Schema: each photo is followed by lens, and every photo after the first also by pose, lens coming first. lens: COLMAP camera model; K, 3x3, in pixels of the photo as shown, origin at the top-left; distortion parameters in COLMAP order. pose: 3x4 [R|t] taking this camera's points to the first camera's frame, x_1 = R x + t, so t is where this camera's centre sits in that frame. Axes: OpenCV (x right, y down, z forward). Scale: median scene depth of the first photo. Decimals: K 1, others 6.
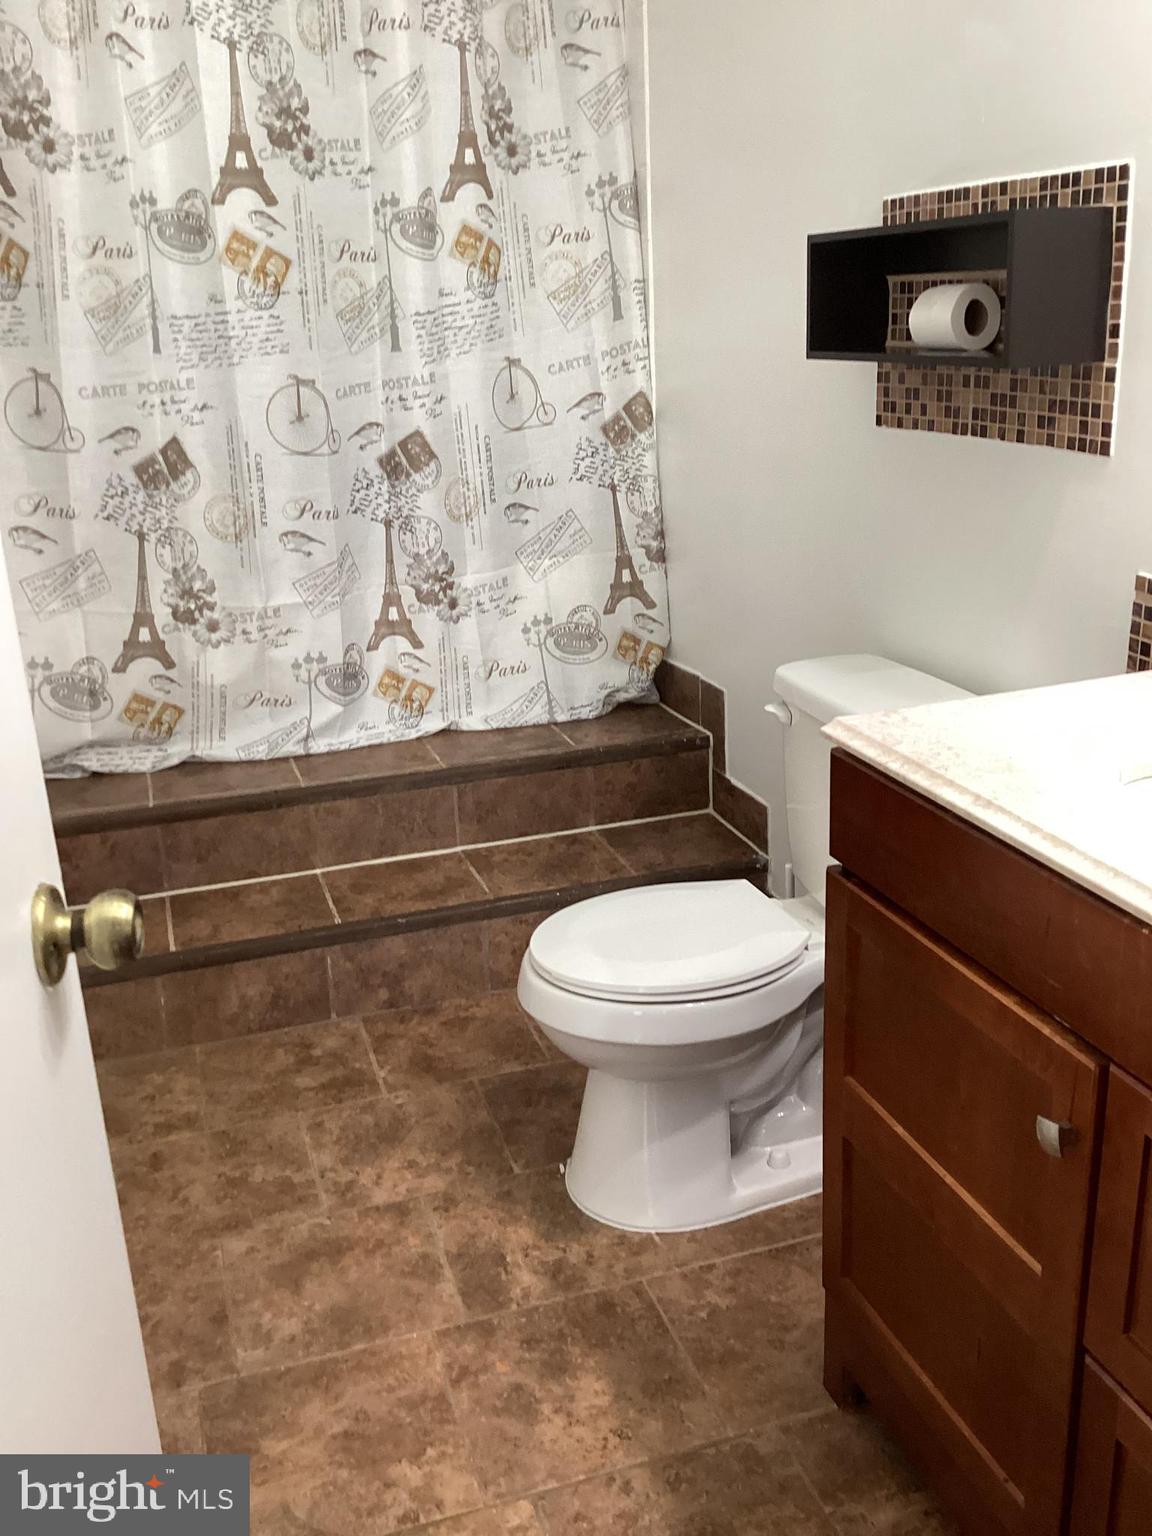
lens RADIAL K [[1400.9, 0, 575.0], [0, 1400.9, 761.0], [0, 0, 1]] dist [0.032853, 0.000000]
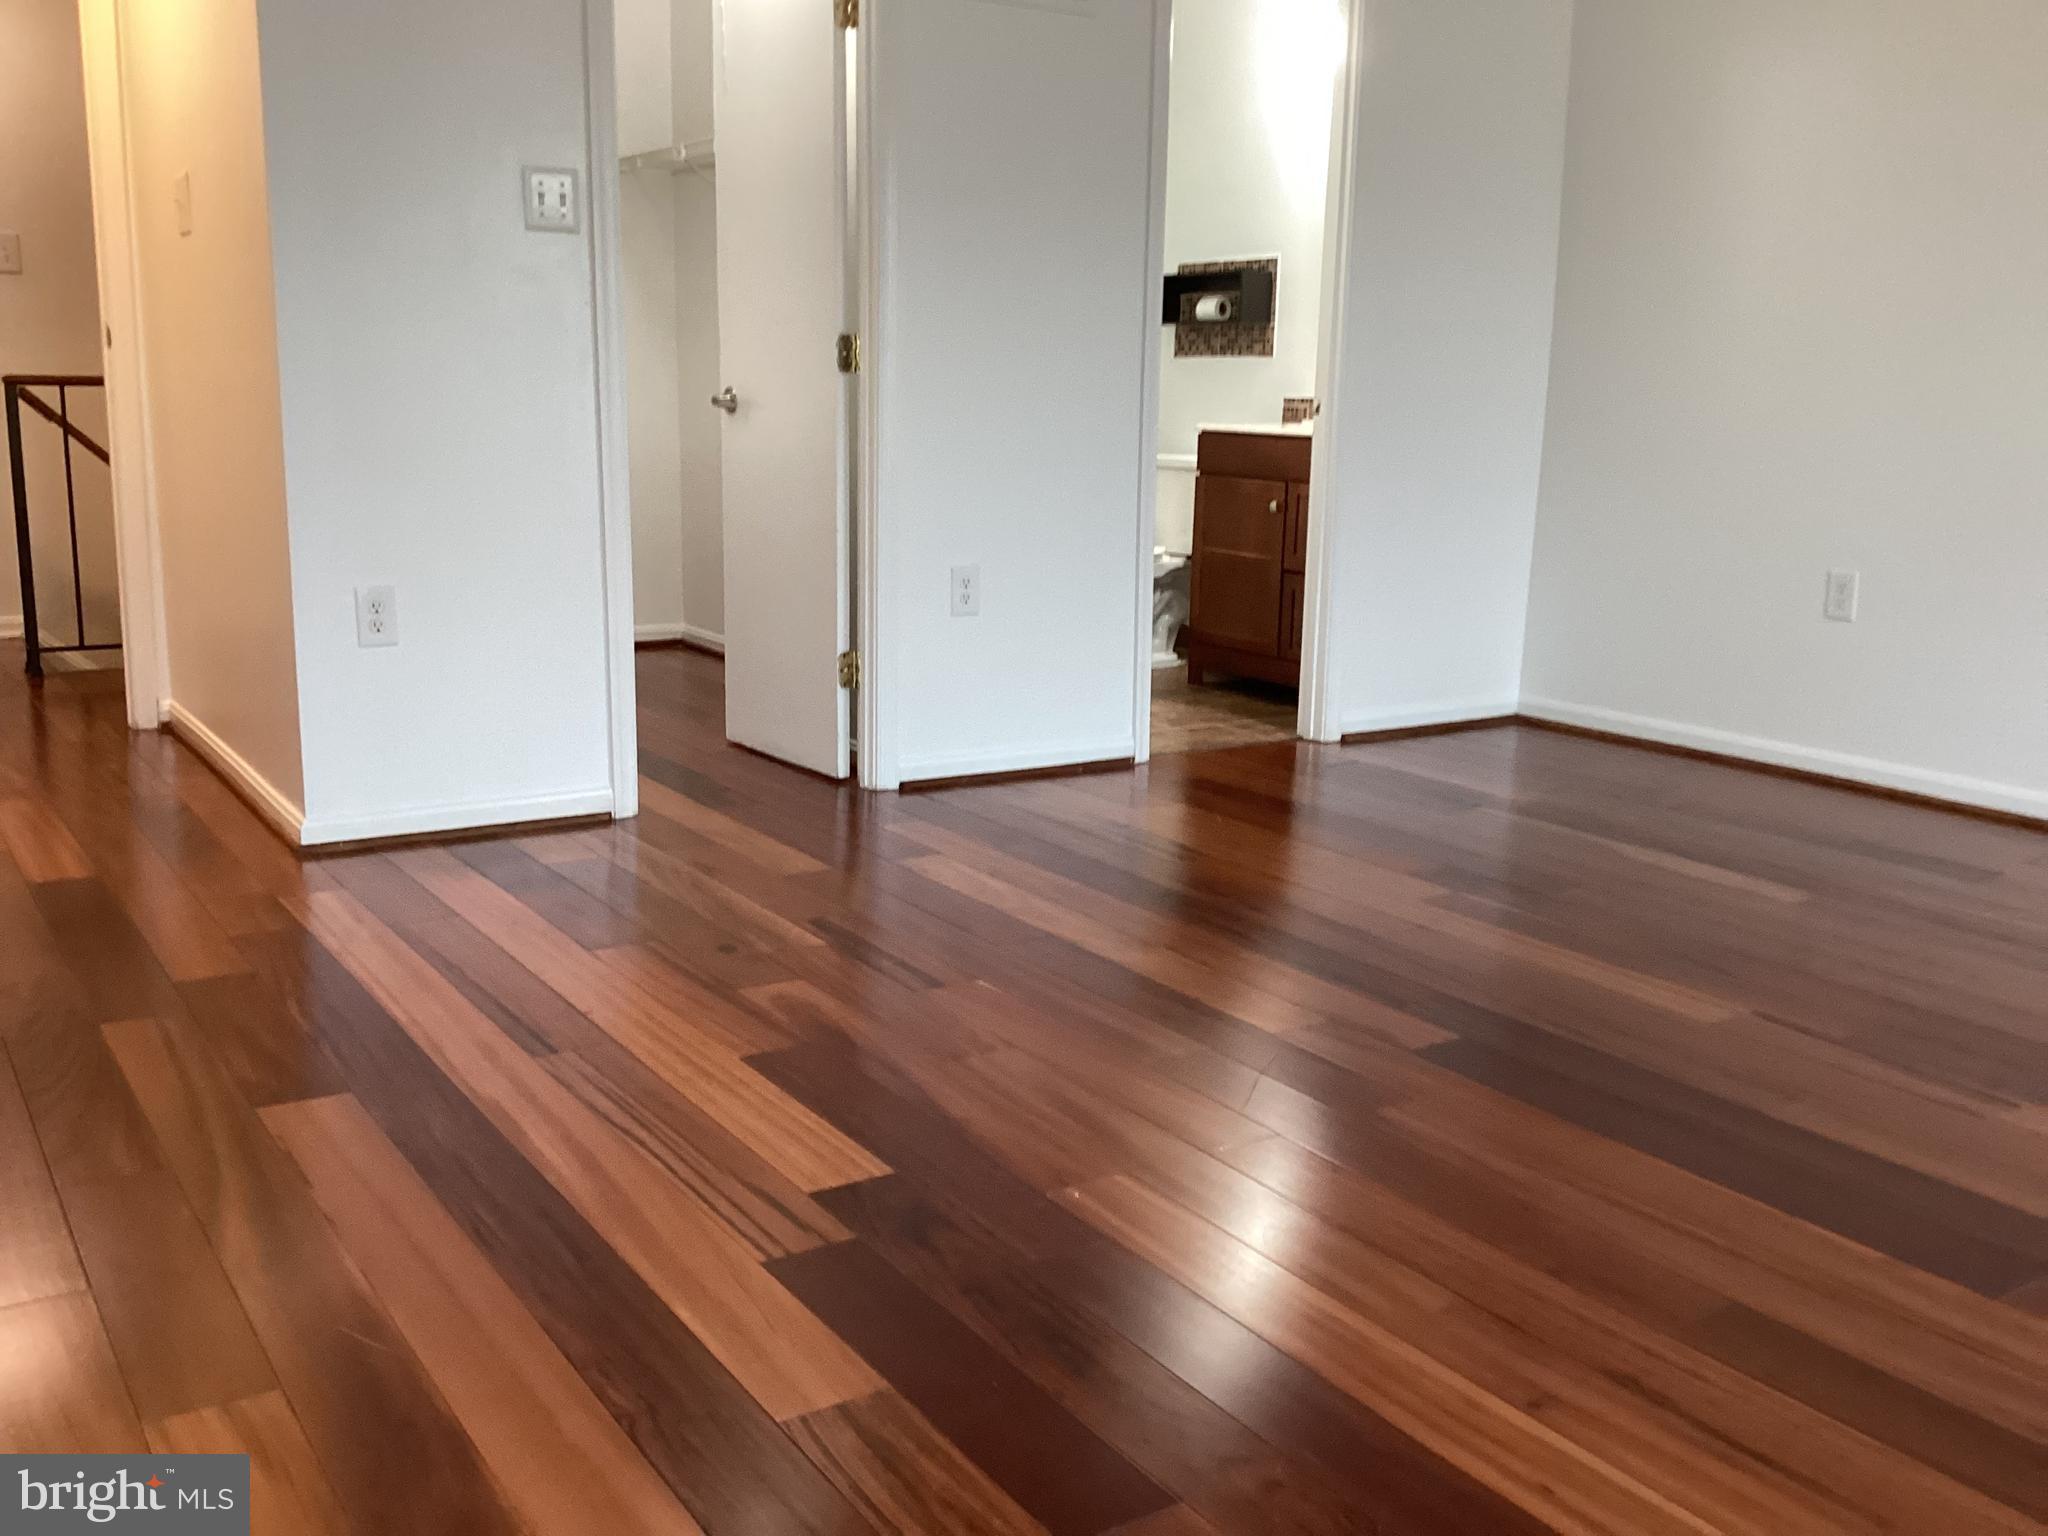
lens RADIAL K [[1867.8, 0, 1043.6], [0, 1867.8, 769.1], [0, 0, 1]] dist [0.032853, 0.000000]
pose [[0.963781, 0.000249, 0.266696, -0.984035], [0.029814, 0.993631, -0.108669, 0.923188], [-0.265025, 0.112684, 0.957635, -2.196013]]
